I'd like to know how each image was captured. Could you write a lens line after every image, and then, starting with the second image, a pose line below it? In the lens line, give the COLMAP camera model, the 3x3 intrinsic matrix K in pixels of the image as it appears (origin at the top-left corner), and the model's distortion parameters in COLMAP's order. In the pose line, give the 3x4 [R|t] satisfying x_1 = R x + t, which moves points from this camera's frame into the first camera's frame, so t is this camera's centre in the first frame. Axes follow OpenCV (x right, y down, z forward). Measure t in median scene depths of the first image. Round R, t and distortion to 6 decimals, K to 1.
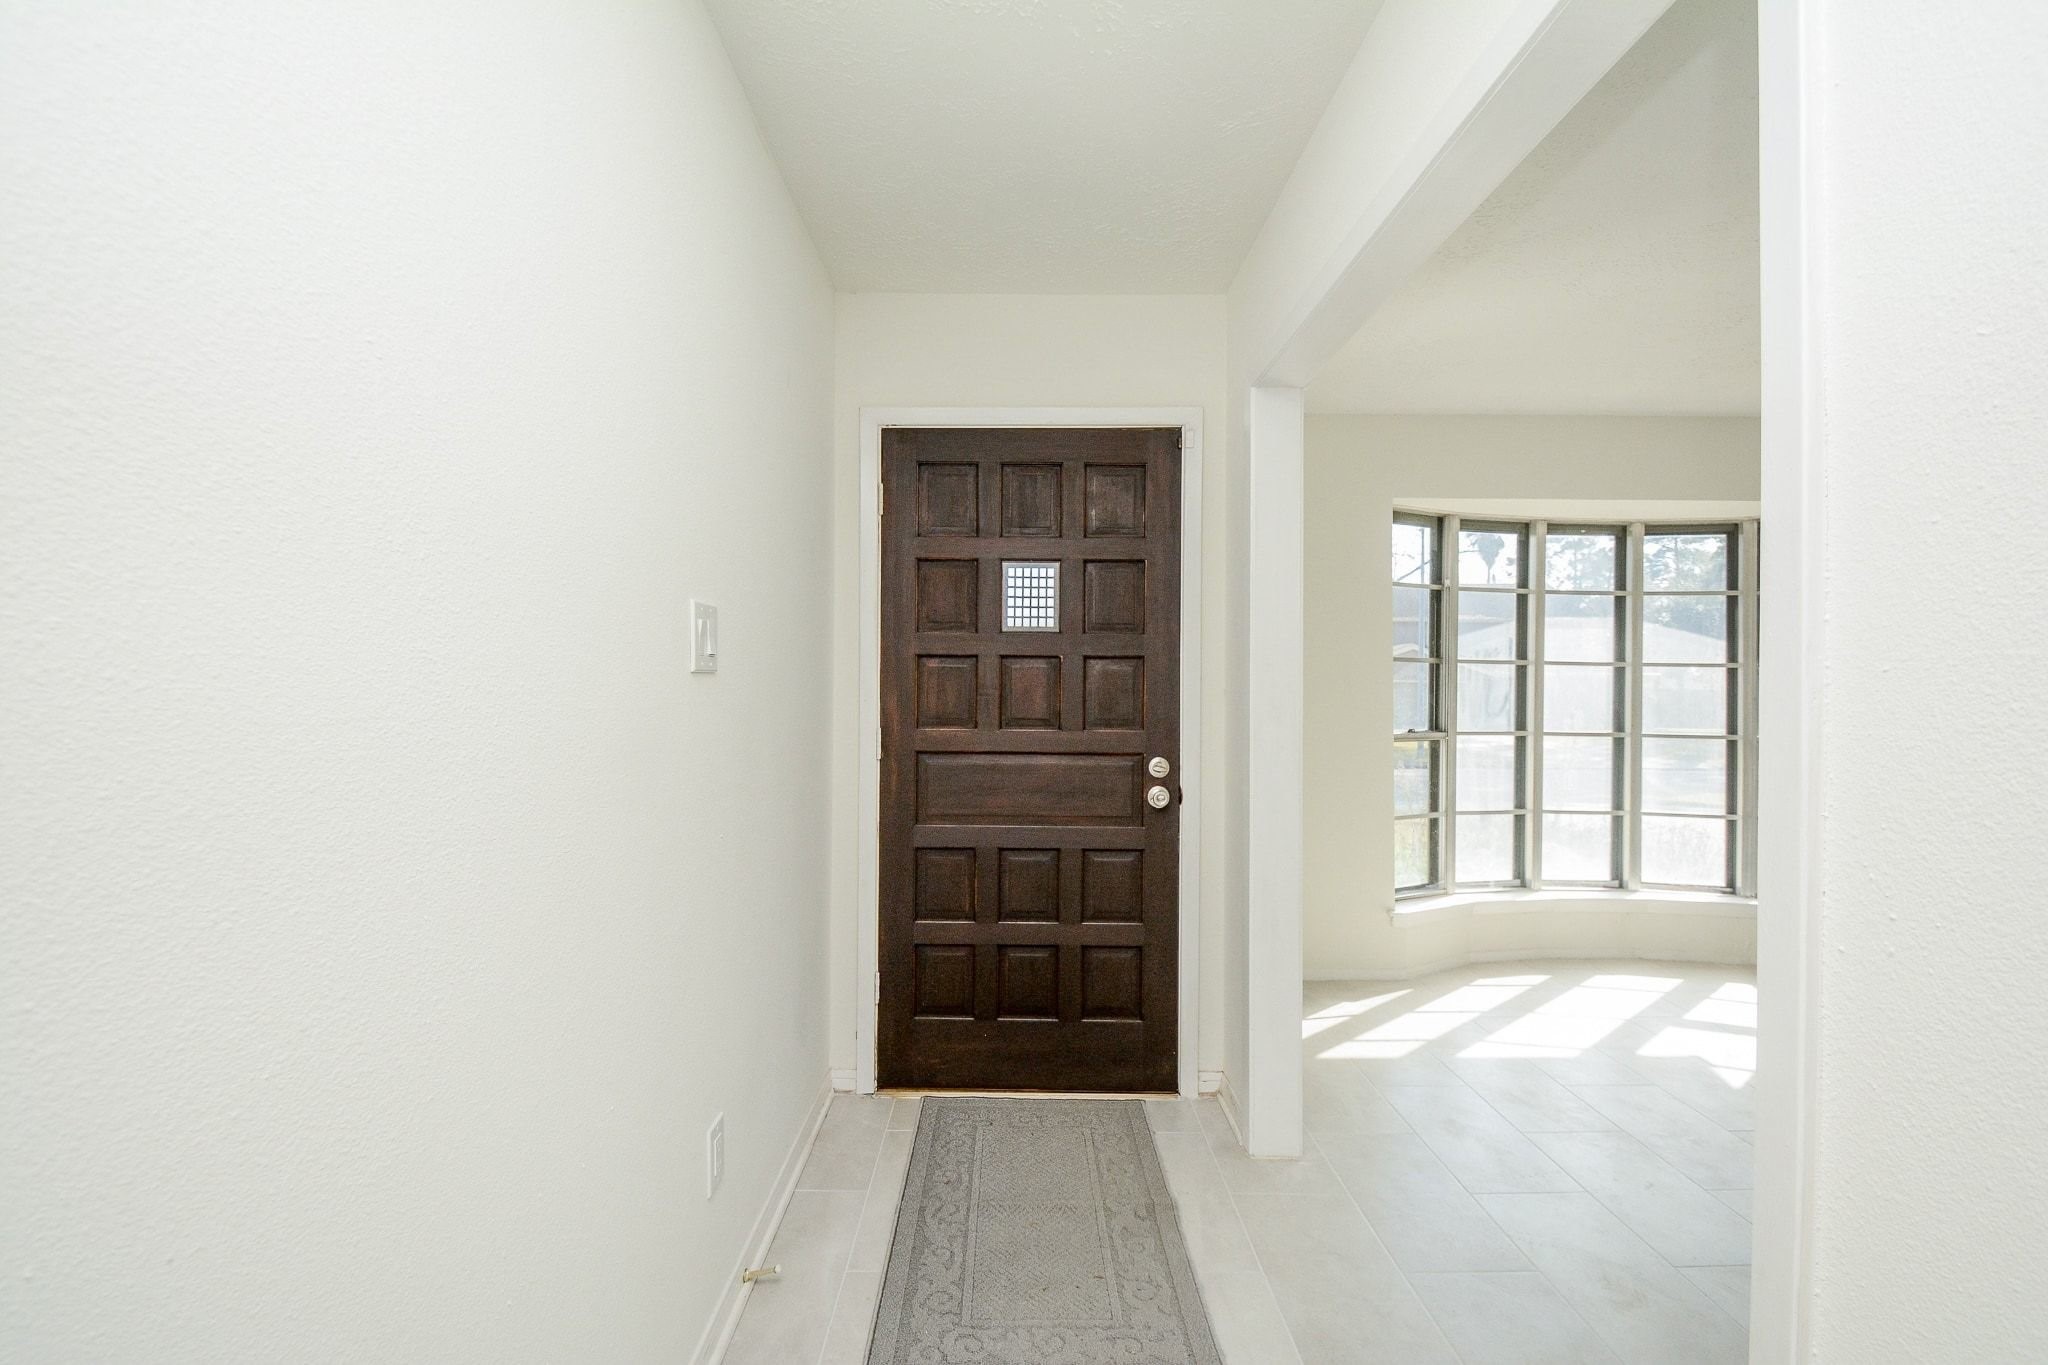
lens RADIAL K [[903.5, 0, 1019.1], [0, 903.5, 694.2], [0, 0, 1]] dist [0.003719, -0.008500]
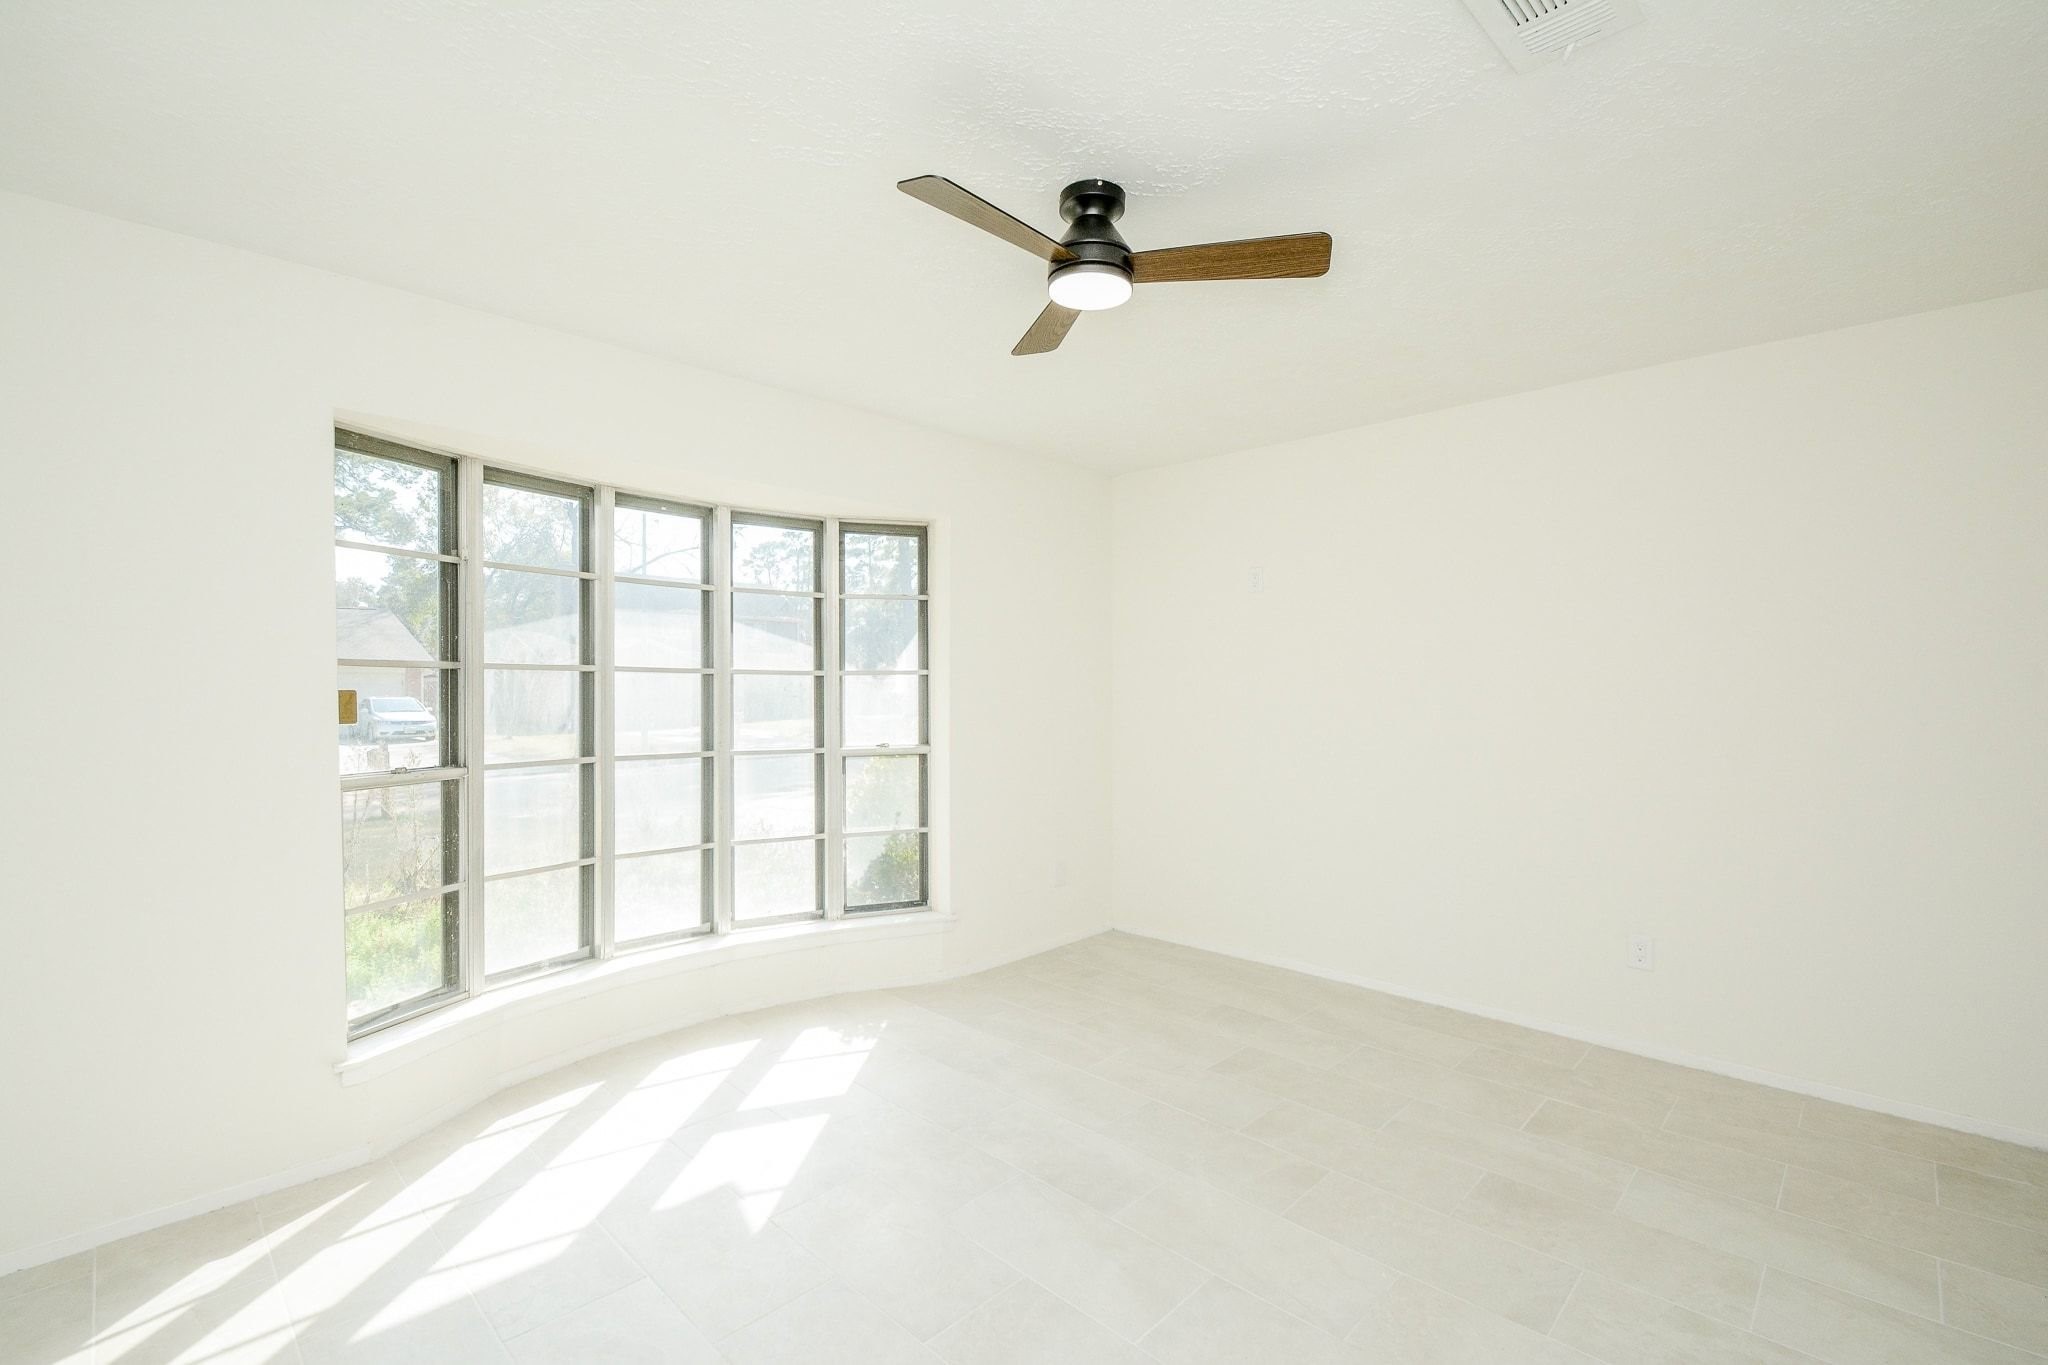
lens RADIAL K [[903.5, 0, 1030.1], [0, 903.5, 690.6], [0, 0, 1]] dist [0.003719, -0.008500]
pose [[0.694333, -0.010586, 0.719576, 0.270595], [0.006479, 0.999943, 0.008458, -0.020537], [-0.719624, -0.001210, 0.694362, 0.195756]]
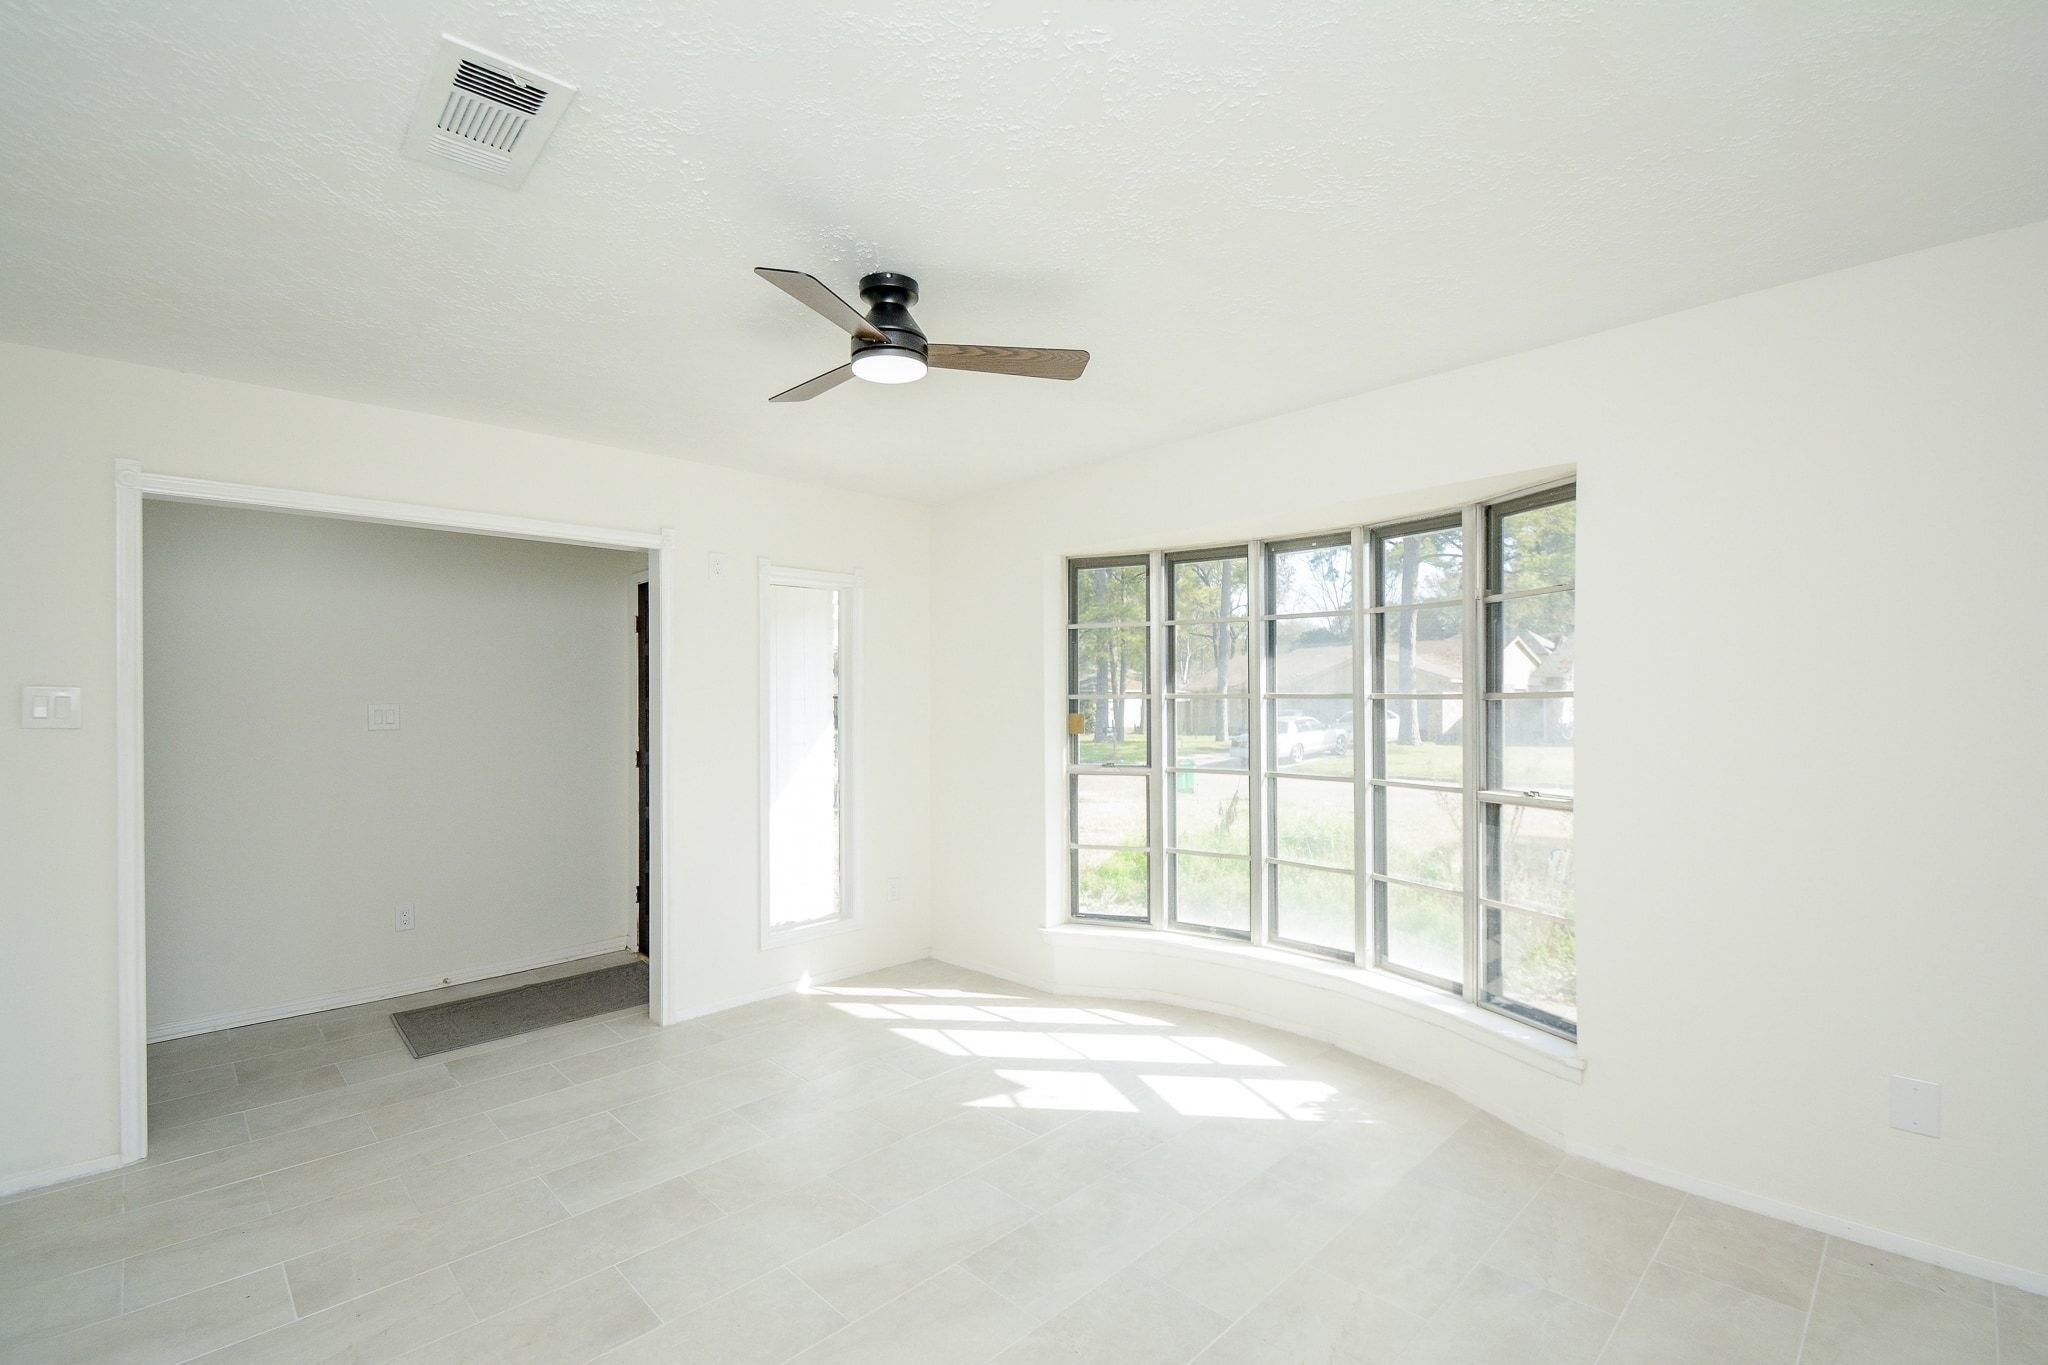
lens RADIAL K [[903.5, 0, 1025.1], [0, 903.5, 690.4], [0, 0, 1]] dist [0.003719, -0.008500]
pose [[0.697591, -0.018368, -0.716261, 1.087423], [0.005933, 0.999785, -0.019861, -0.024991], [0.716472, 0.009605, 0.697550, 0.194796]]
